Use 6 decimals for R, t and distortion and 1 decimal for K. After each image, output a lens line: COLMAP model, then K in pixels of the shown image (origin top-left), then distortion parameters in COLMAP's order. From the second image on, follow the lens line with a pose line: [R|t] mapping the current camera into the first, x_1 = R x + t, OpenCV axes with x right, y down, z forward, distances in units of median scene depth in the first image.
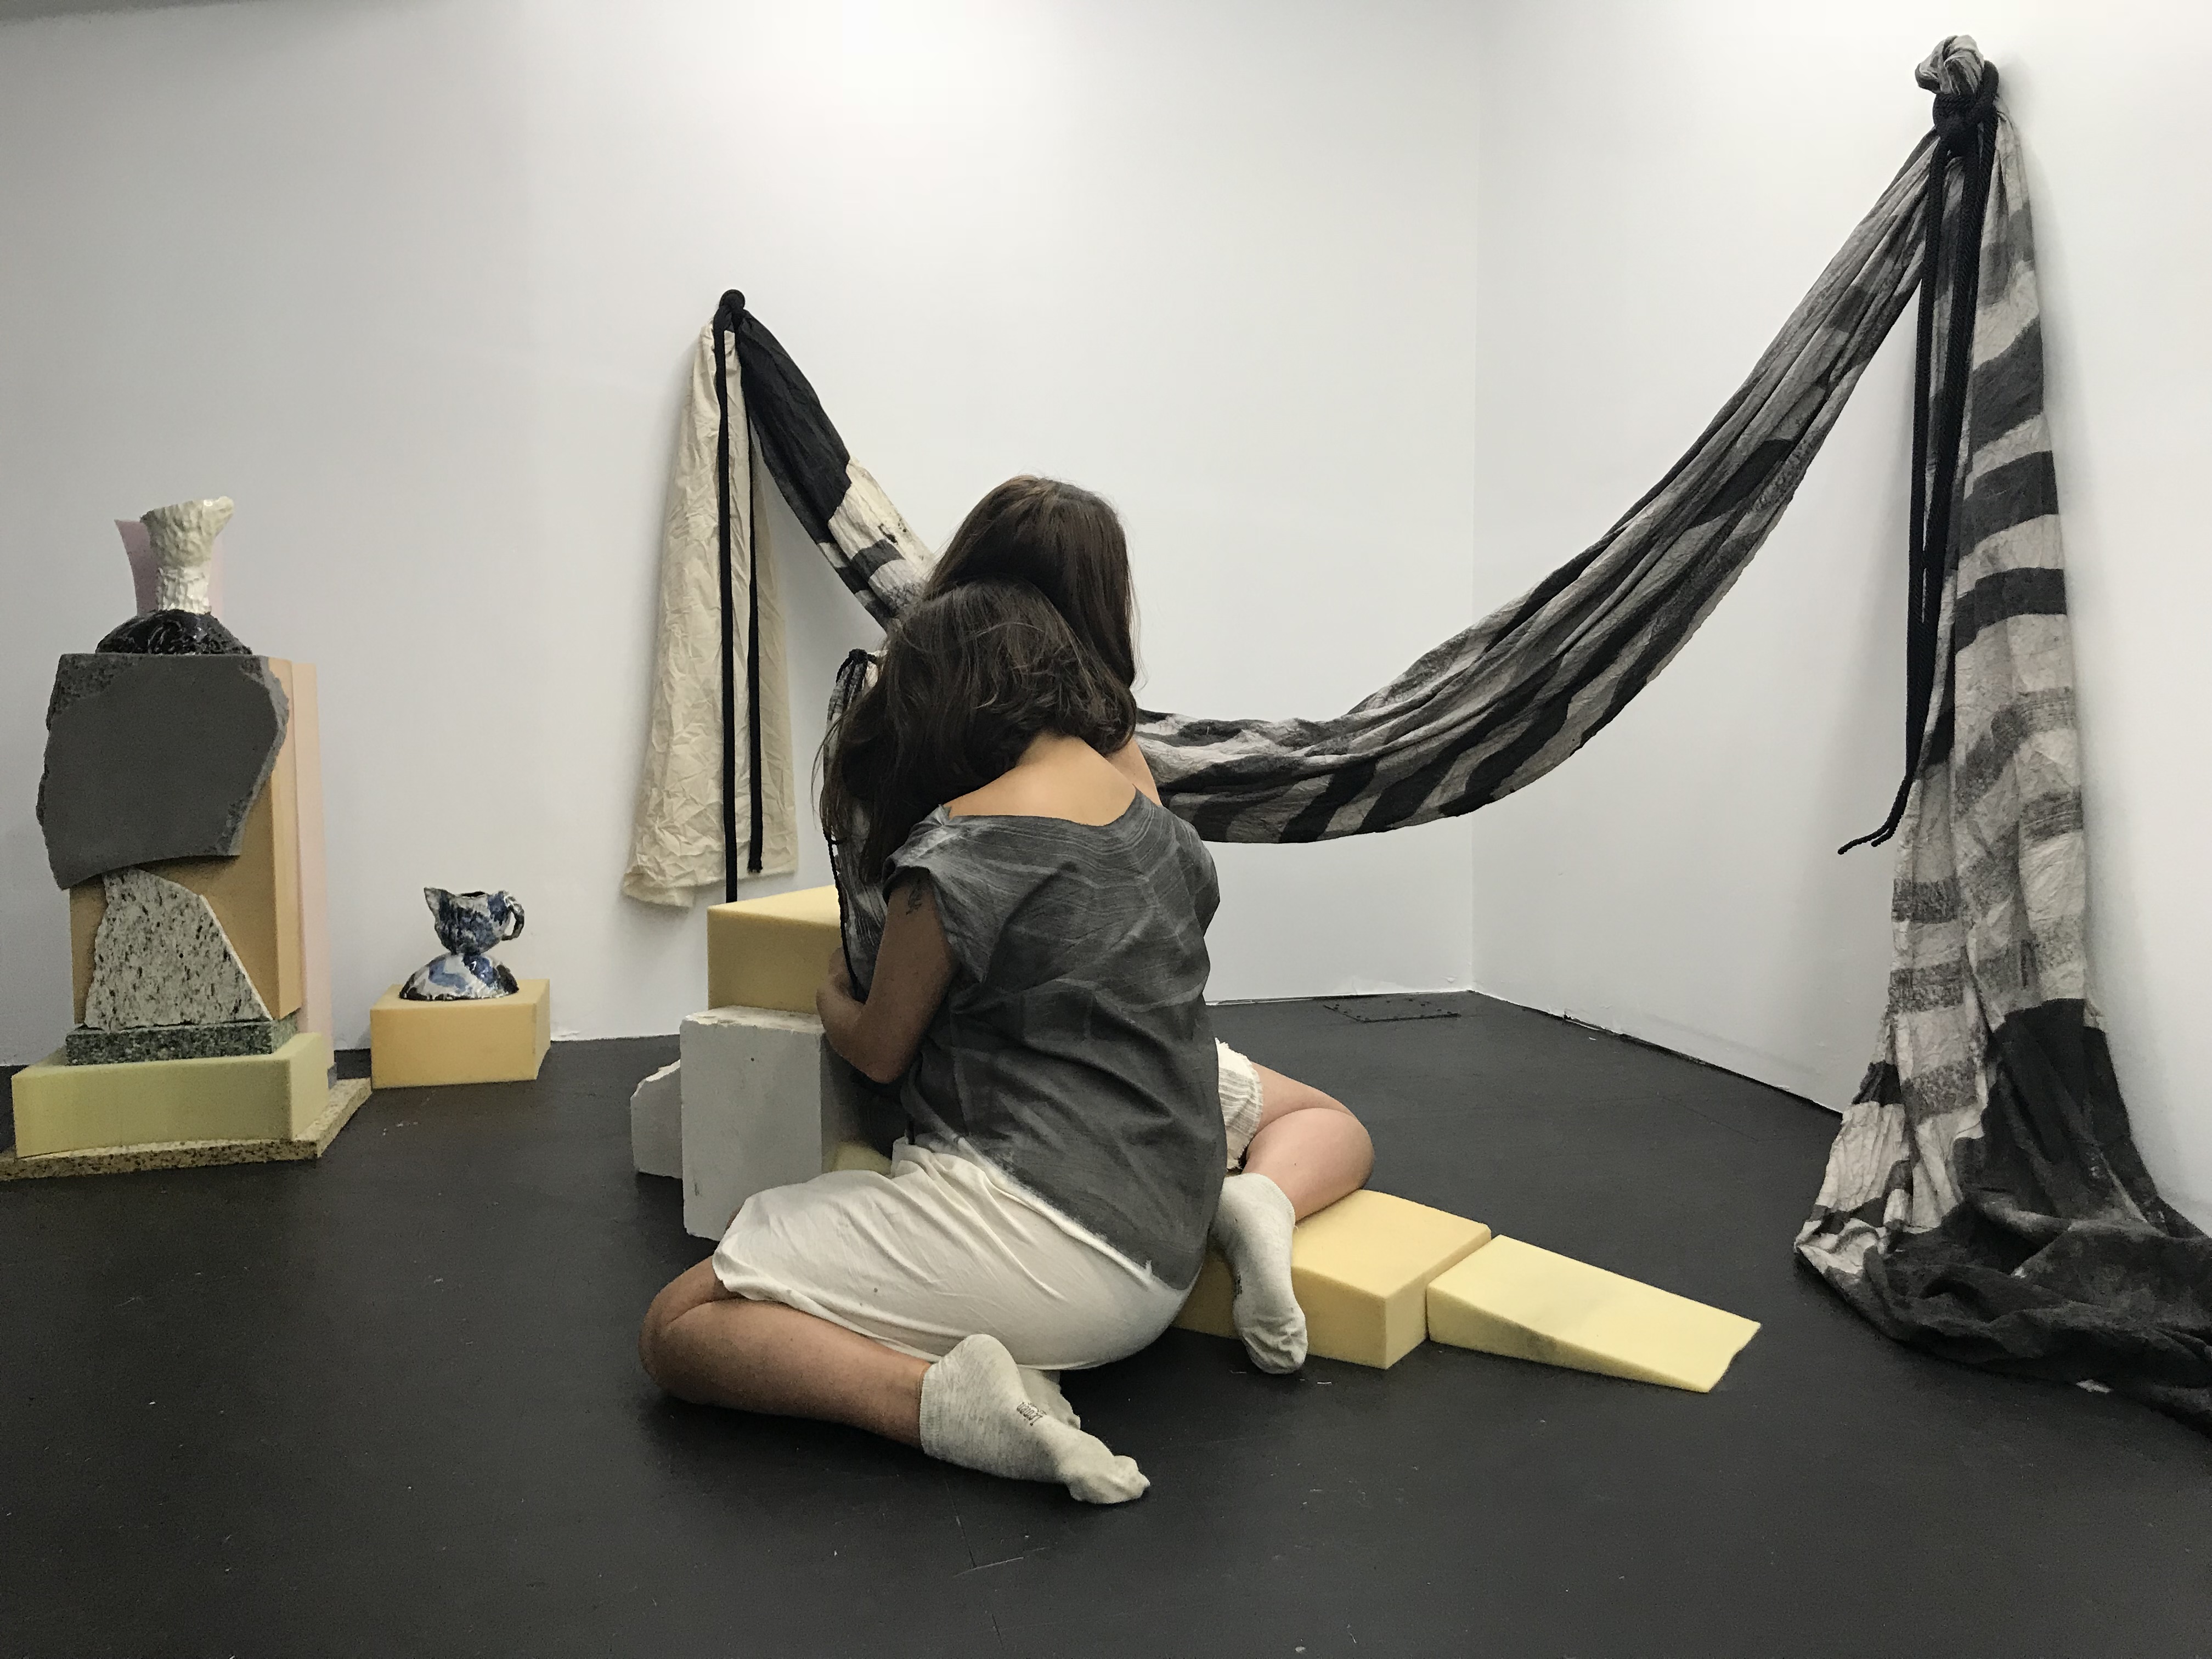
lens RADIAL K [[1852.8, 0, 1109.8], [0, 1852.8, 839.9], [0, 0, 1]] dist [0.027576, -0.040186]
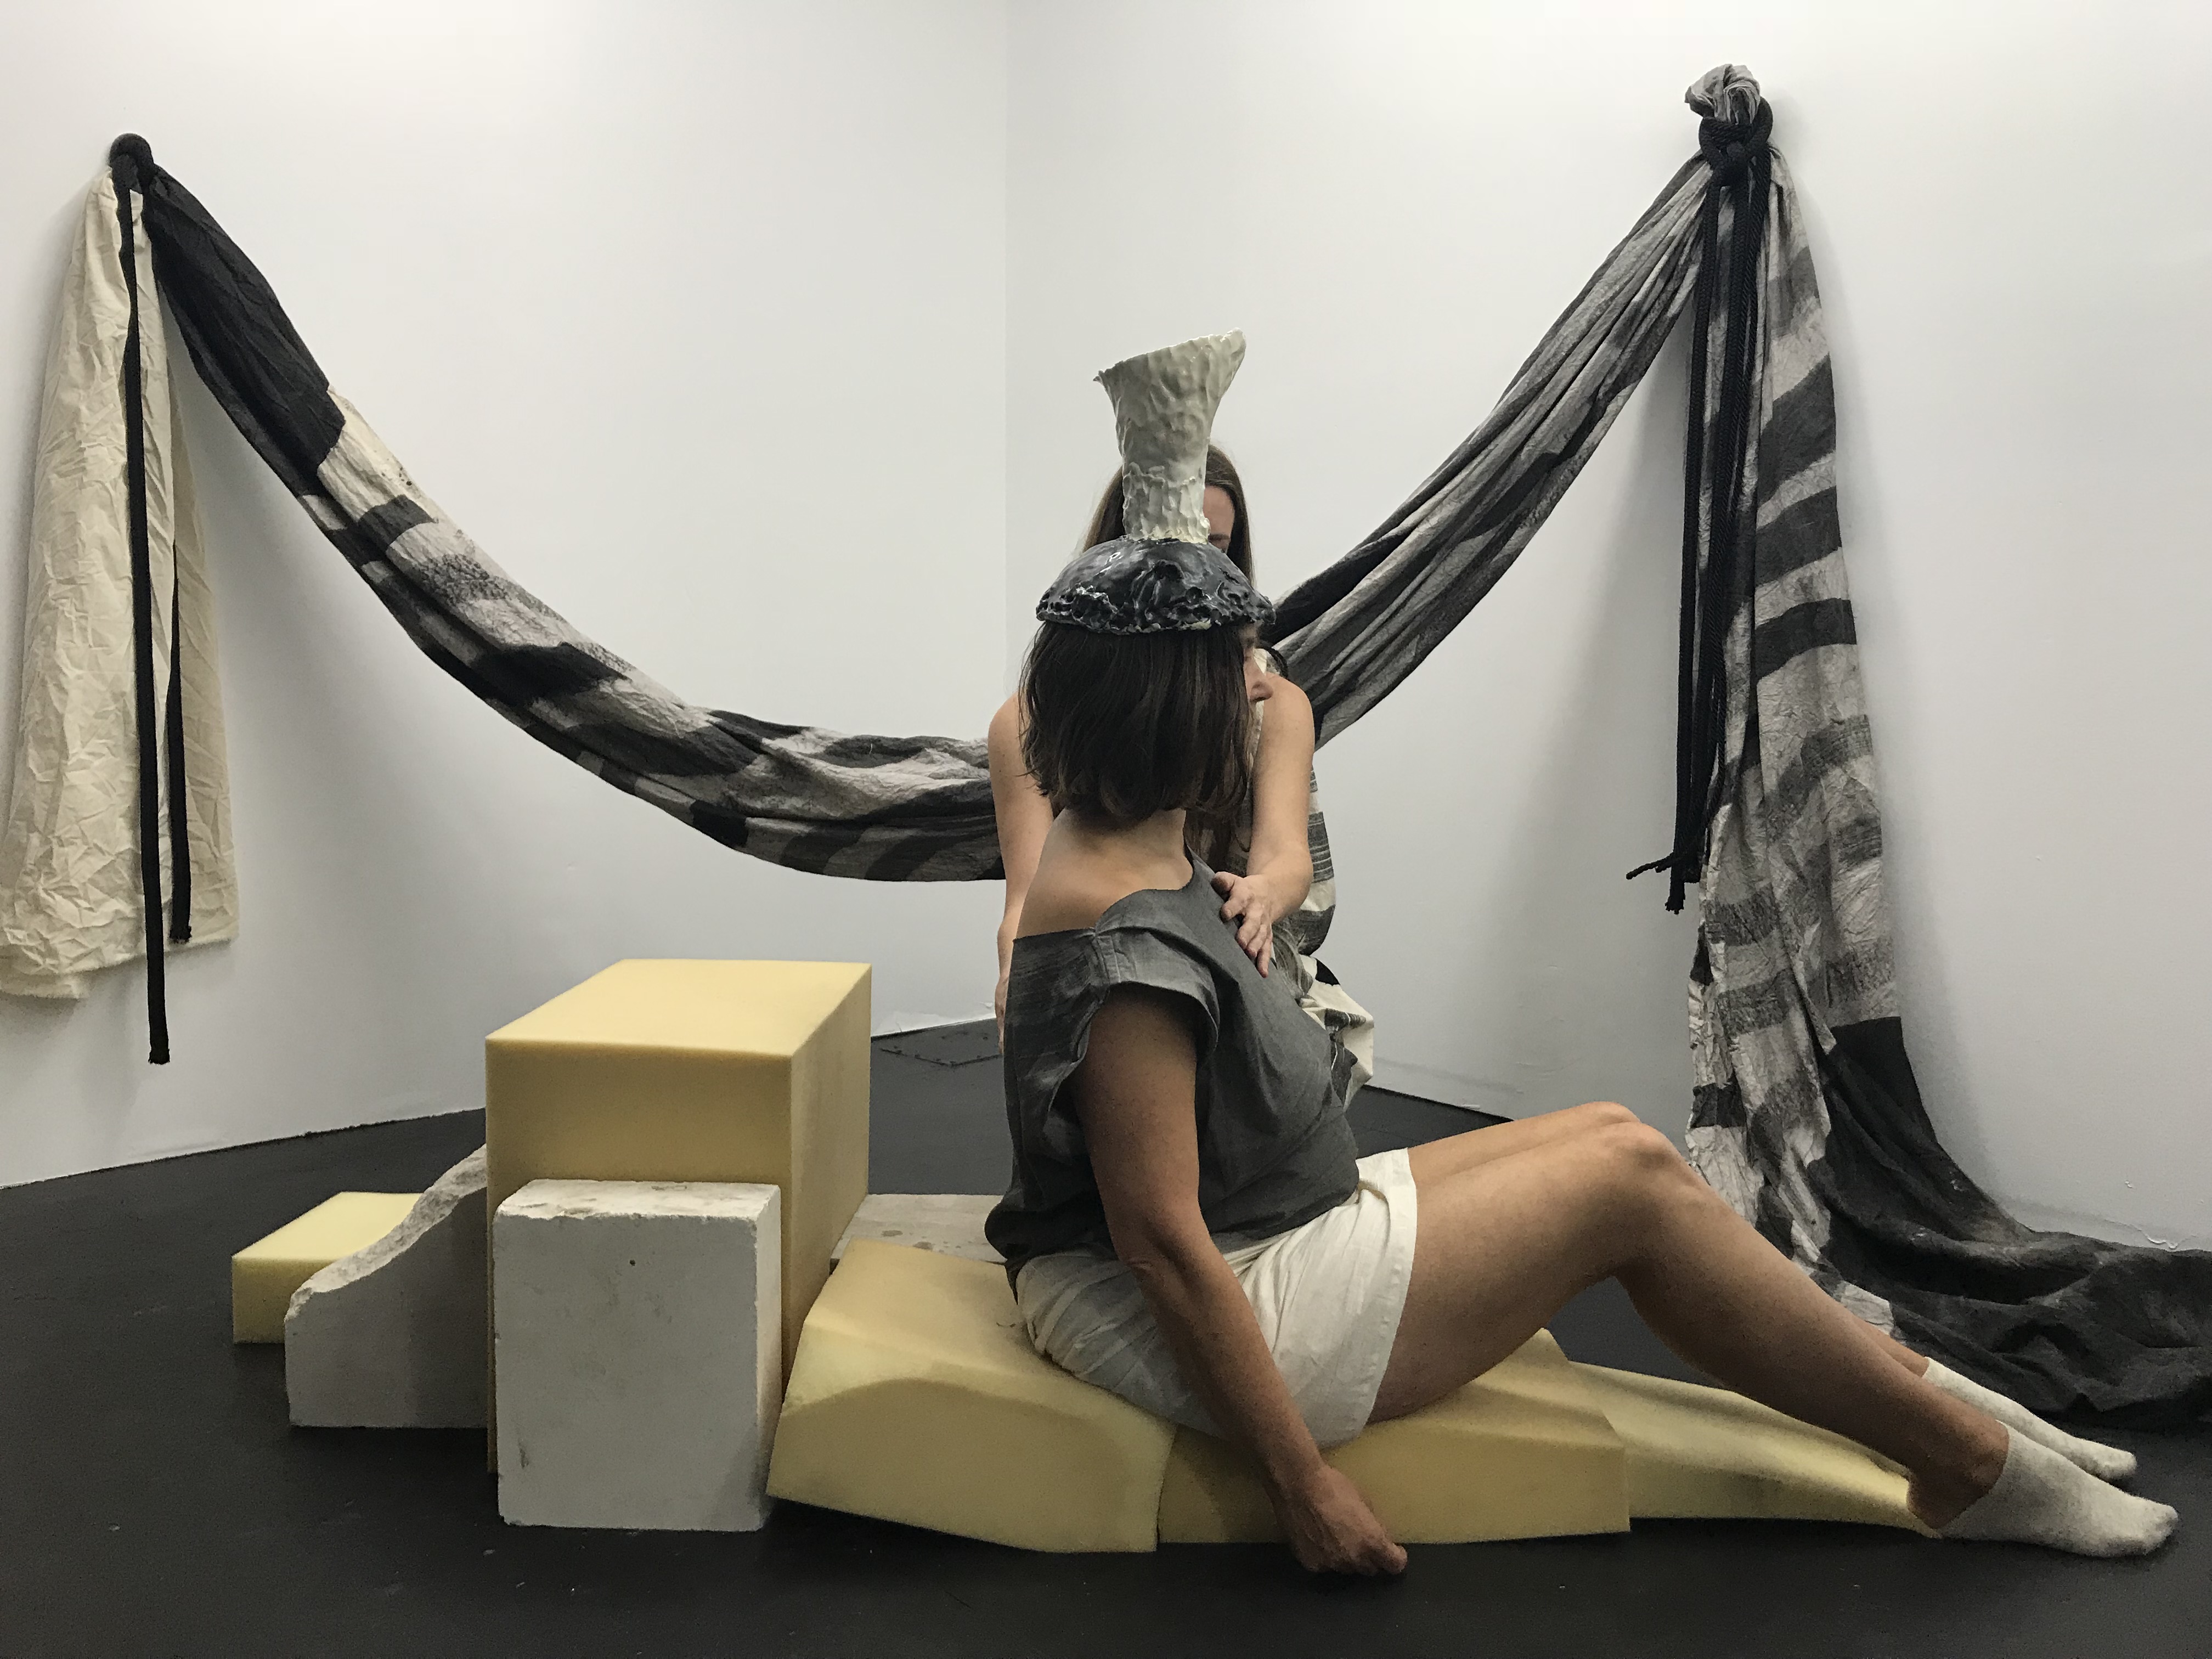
lens RADIAL K [[1852.8, 0, 1109.0], [0, 1852.8, 821.2], [0, 0, 1]] dist [0.027576, -0.040186]
pose [[0.875480, -0.031436, 0.482231, -0.274200], [0.027010, 0.999505, 0.016121, -0.039216], [-0.482499, -0.001088, 0.875896, 0.228322]]
